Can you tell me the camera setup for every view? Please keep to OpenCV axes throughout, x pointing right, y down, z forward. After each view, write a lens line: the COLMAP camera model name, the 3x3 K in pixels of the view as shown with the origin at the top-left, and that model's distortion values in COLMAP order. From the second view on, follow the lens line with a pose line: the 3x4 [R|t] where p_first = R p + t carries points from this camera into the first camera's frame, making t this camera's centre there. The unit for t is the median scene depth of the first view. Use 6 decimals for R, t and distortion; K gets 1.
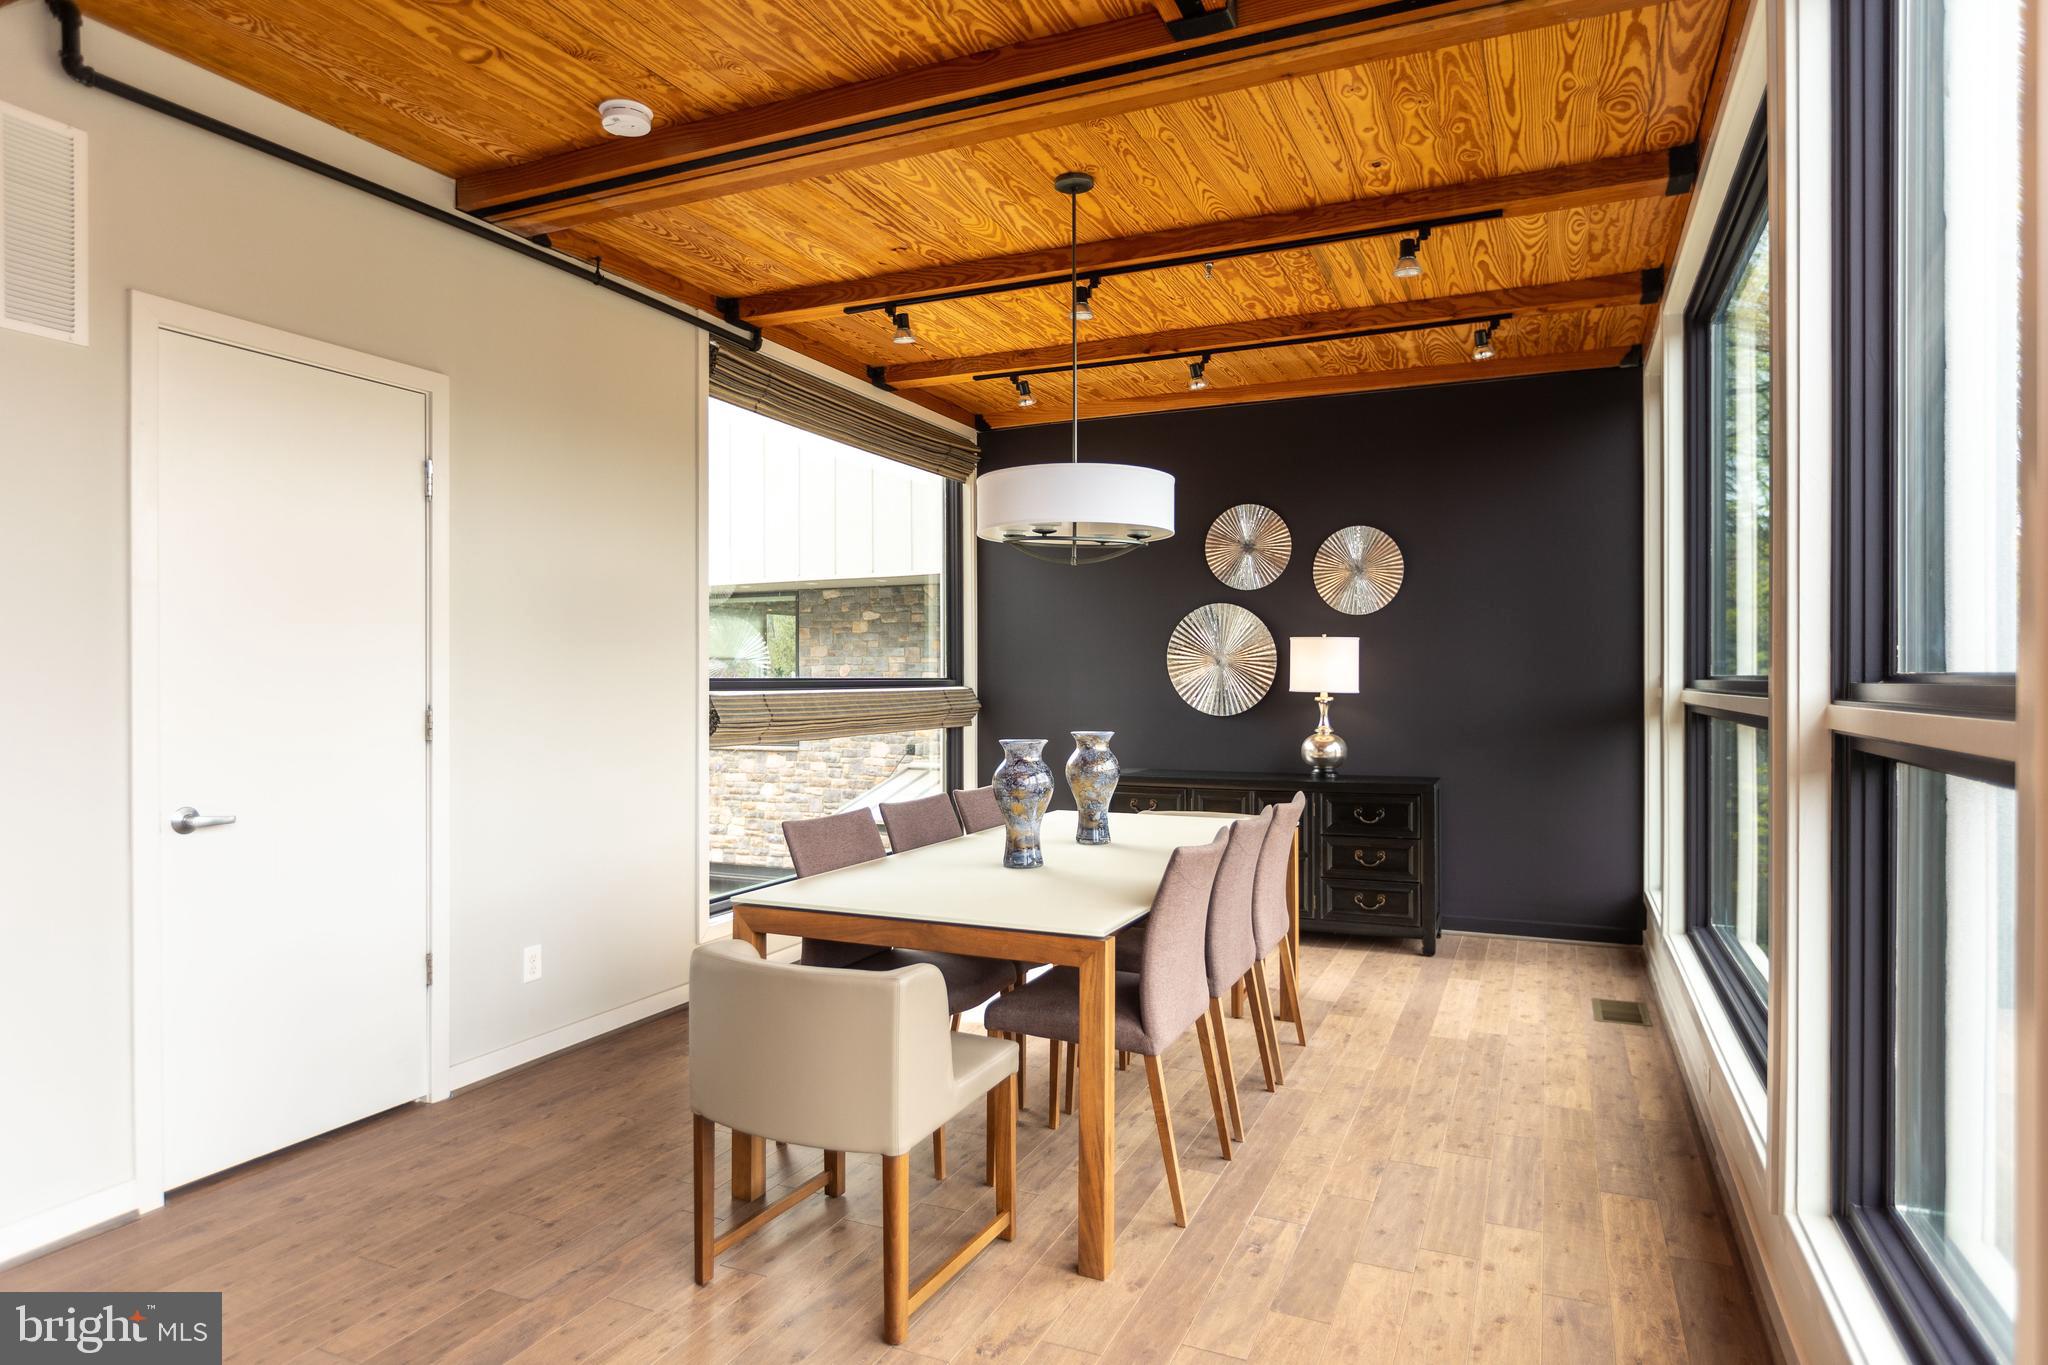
lens RADIAL K [[1161.8, 0, 1024.0], [0, 1161.8, 682.5], [0, 0, 1]] dist [0.001591, -0.001199]
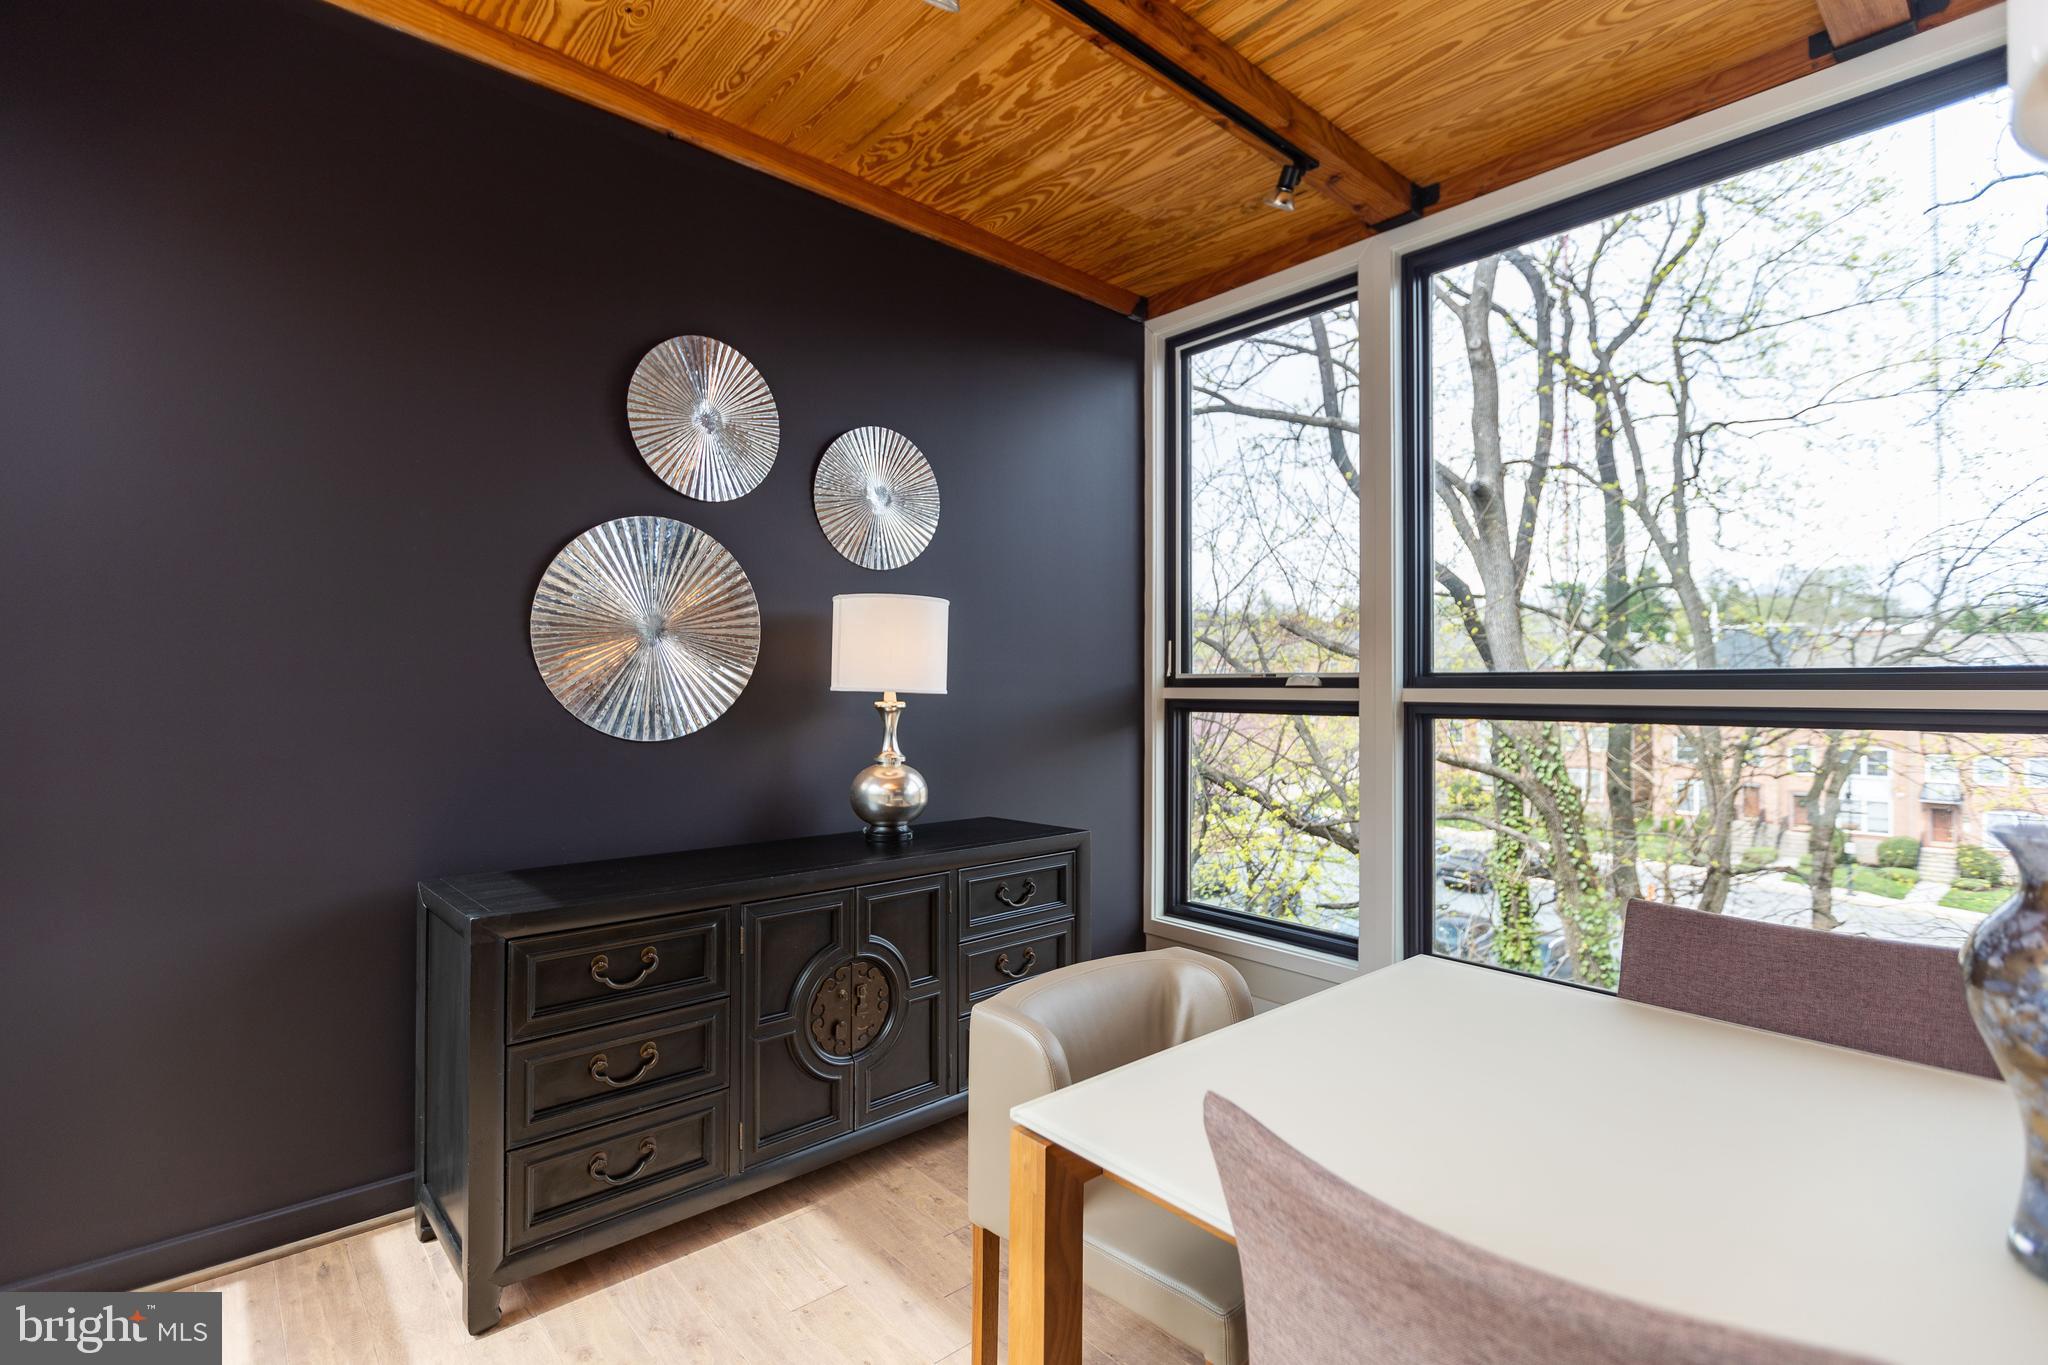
lens RADIAL K [[943.1, 0, 1024.0], [0, 943.1, 682.5], [0, 0, 1]] dist [-0.000218, 0.000067]
pose [[0.416314, 0.013752, 0.909117, -0.192171], [-0.000598, 0.999890, -0.014851, 0.013499], [-0.909221, 0.005639, 0.416276, 0.977212]]
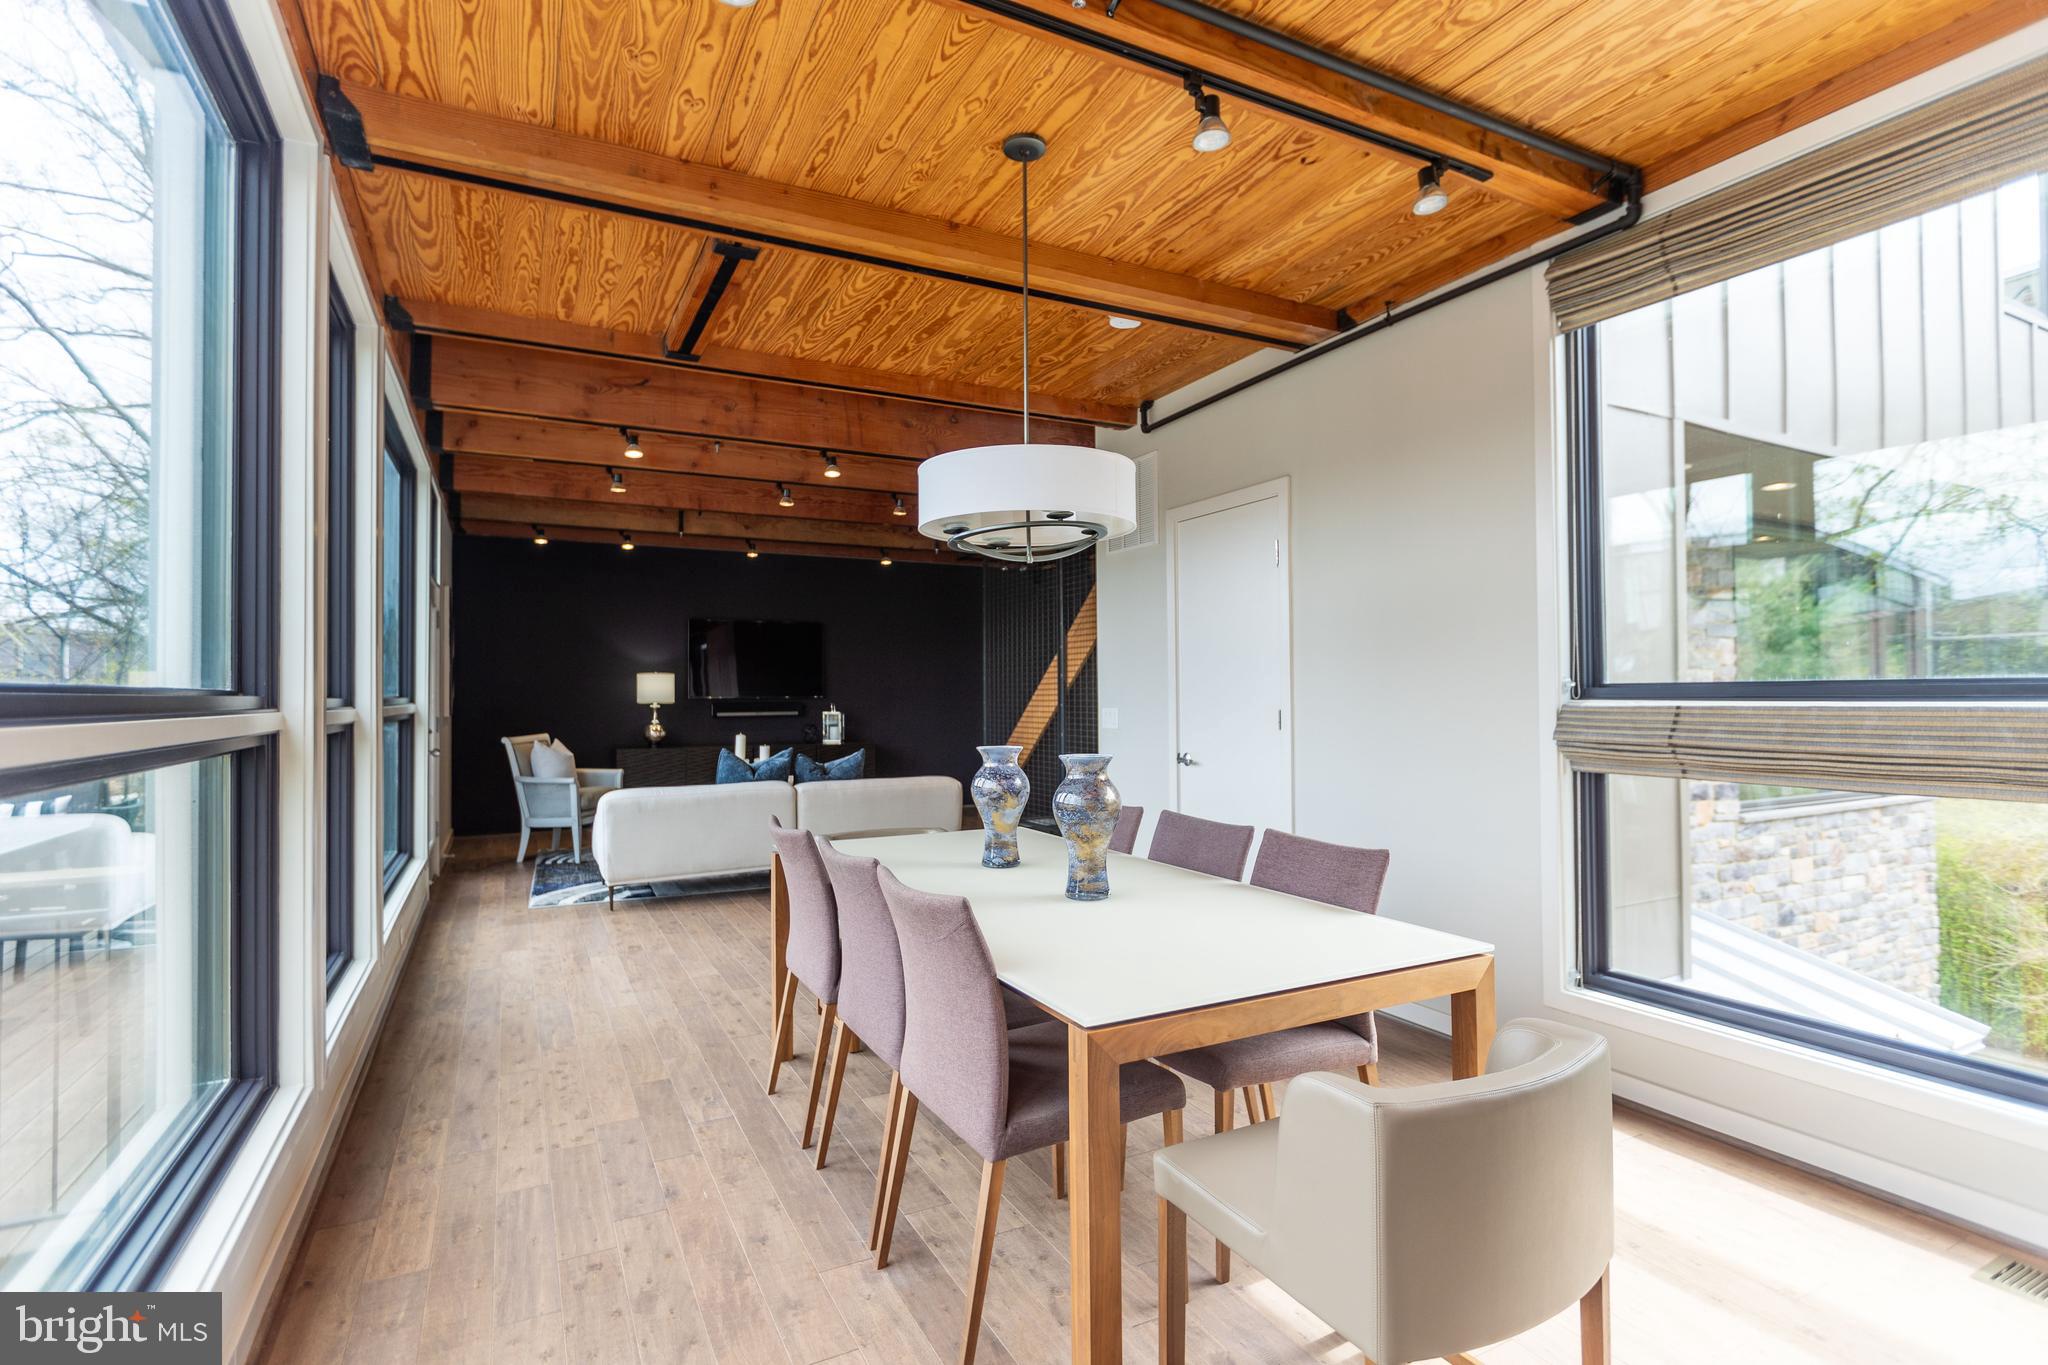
lens RADIAL K [[1002.6, 0, 1024.0], [0, 1002.6, 682.5], [0, 0, 1]] dist [0.001227, 0.000218]
pose [[-0.622299, -0.005048, -0.782764, 0.535919], [0.005188, 0.999931, -0.010572, 0.000224], [0.782763, -0.010640, -0.622229, 1.208472]]
